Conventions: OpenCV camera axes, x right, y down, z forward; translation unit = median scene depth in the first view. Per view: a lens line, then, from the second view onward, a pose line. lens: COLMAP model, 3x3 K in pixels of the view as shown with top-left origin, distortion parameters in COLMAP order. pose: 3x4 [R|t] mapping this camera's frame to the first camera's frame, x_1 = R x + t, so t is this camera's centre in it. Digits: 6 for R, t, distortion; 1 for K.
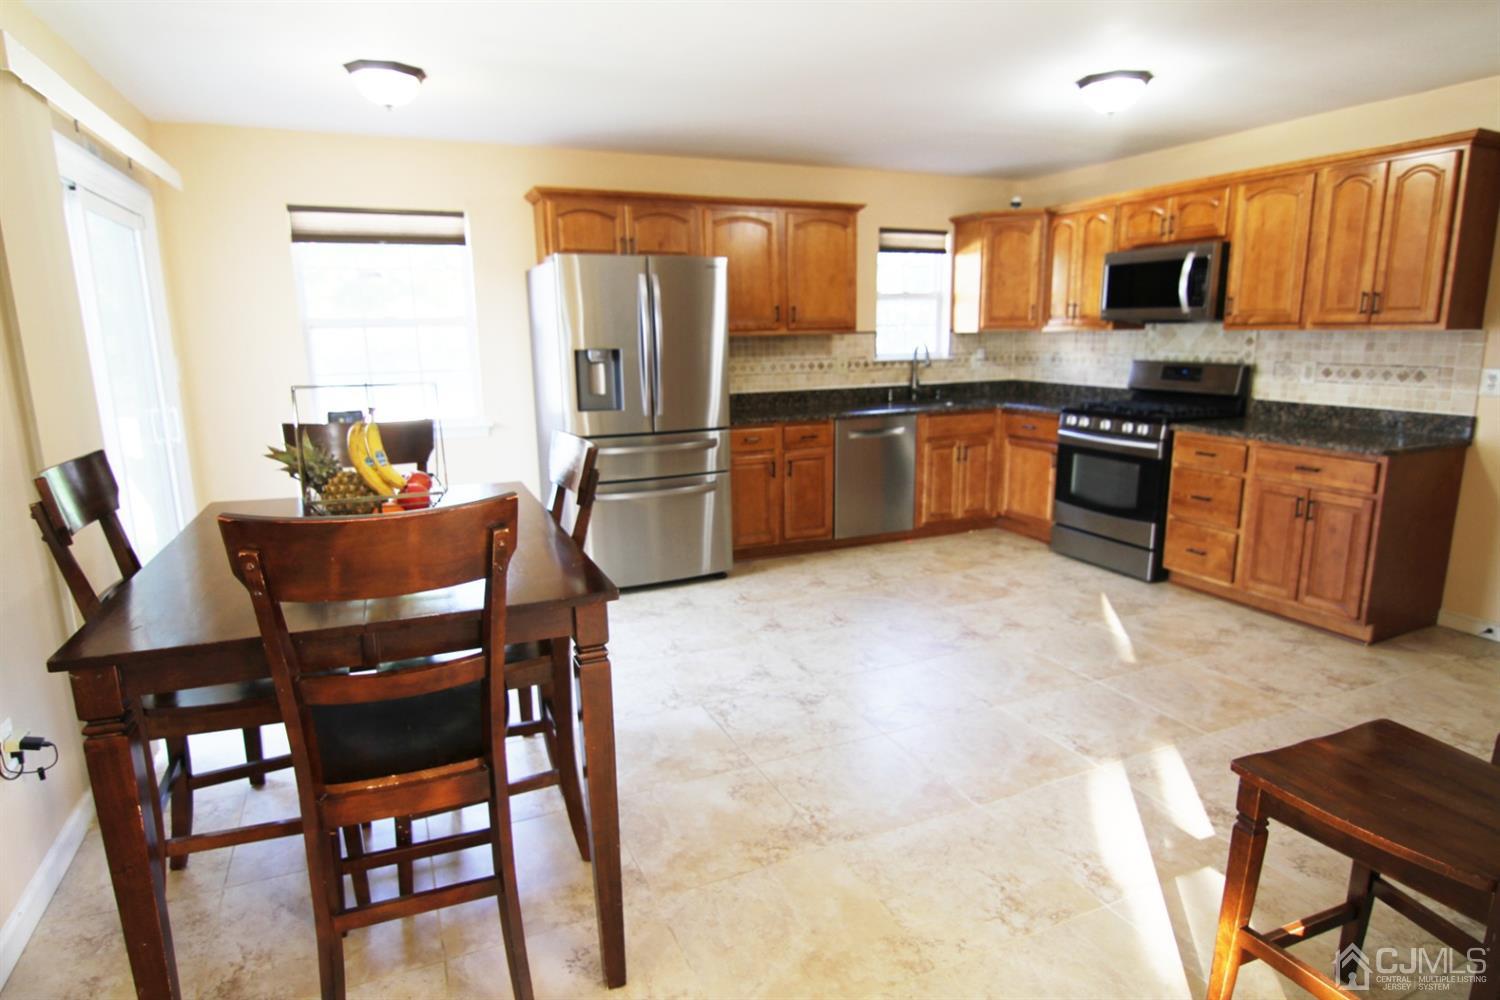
lens RADIAL K [[839.4, 0, 755.5], [0, 839.4, 512.1], [0, 0, 1]] dist [-0.005096, -0.012008]
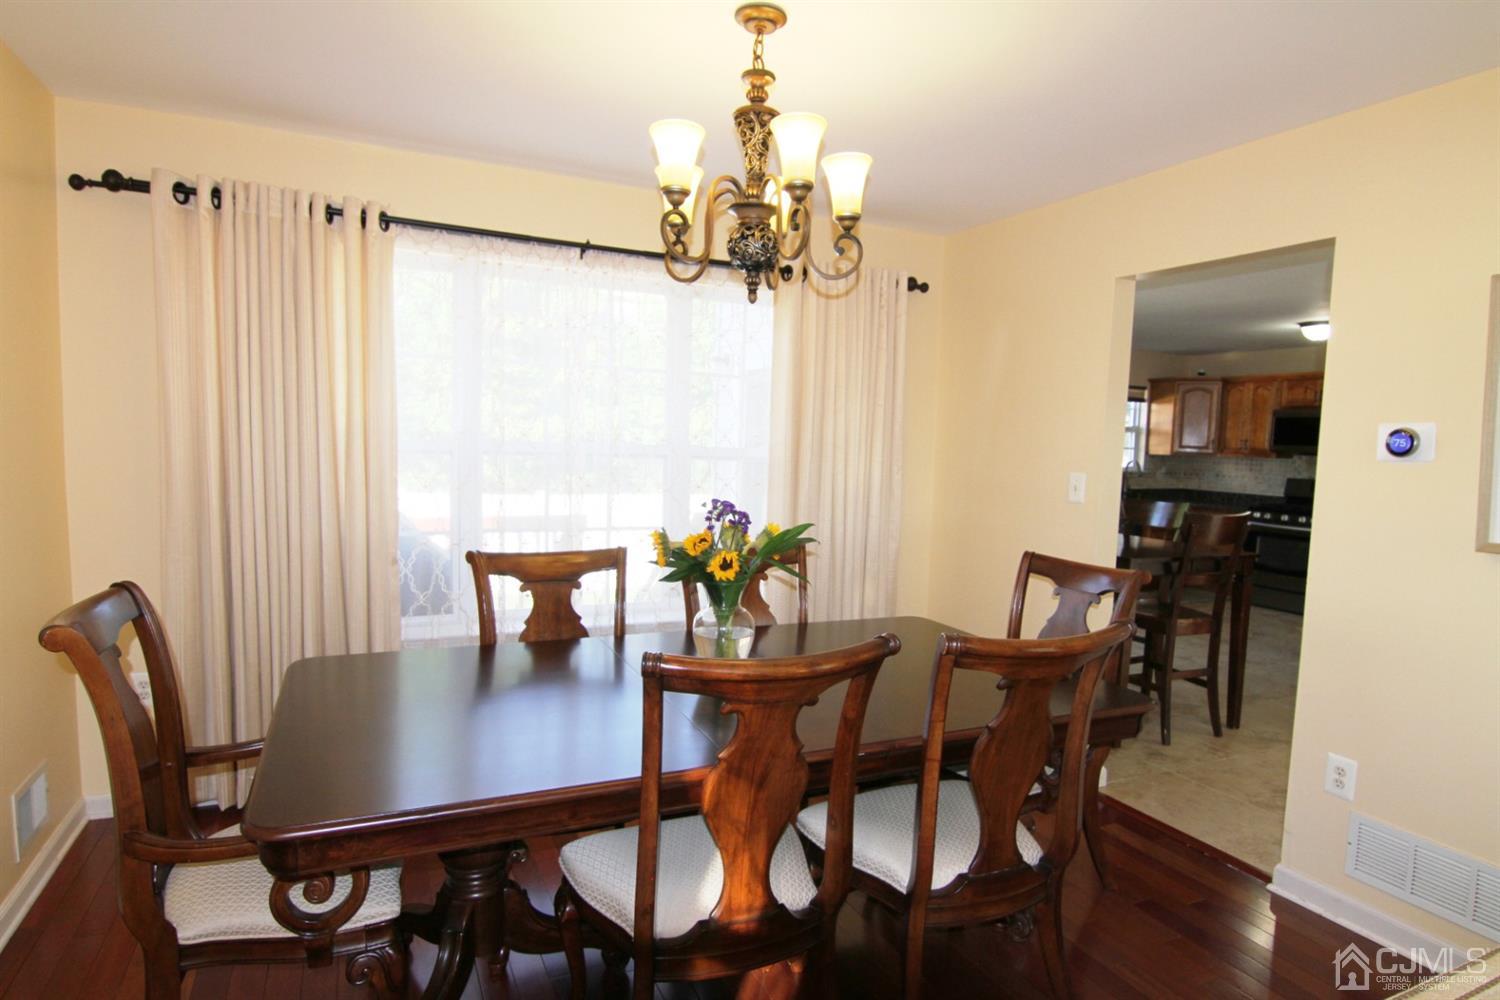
lens RADIAL K [[839.4, 0, 755.8], [0, 839.4, 511.2], [0, 0, 1]] dist [-0.005096, -0.012008]
pose [[0.998882, 0.038171, 0.027899, -0.639763], [-0.034432, 0.991682, -0.124020, 0.115865], [-0.032401, 0.122921, 0.991887, -0.542490]]
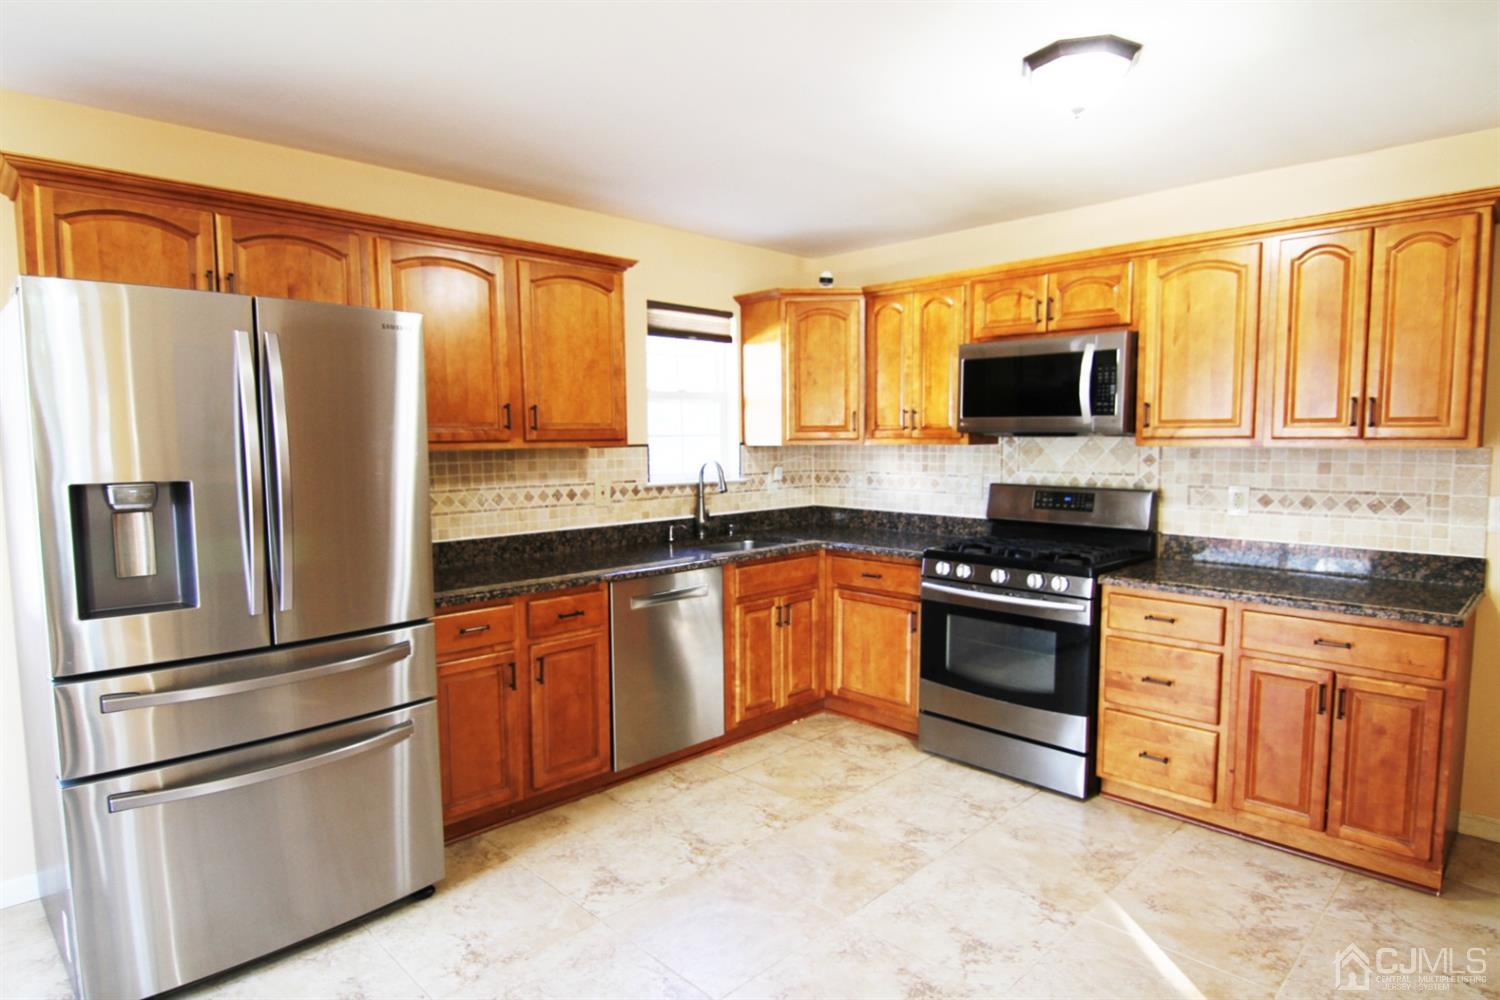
lens RADIAL K [[839.4, 0, 756.2], [0, 839.4, 513.8], [0, 0, 1]] dist [-0.005096, -0.012008]
pose [[0.934443, -0.024222, 0.355287, -0.027672], [0.068336, 0.991339, -0.112145, -0.093959], [-0.349494, 0.129073, 0.928006, 0.419074]]
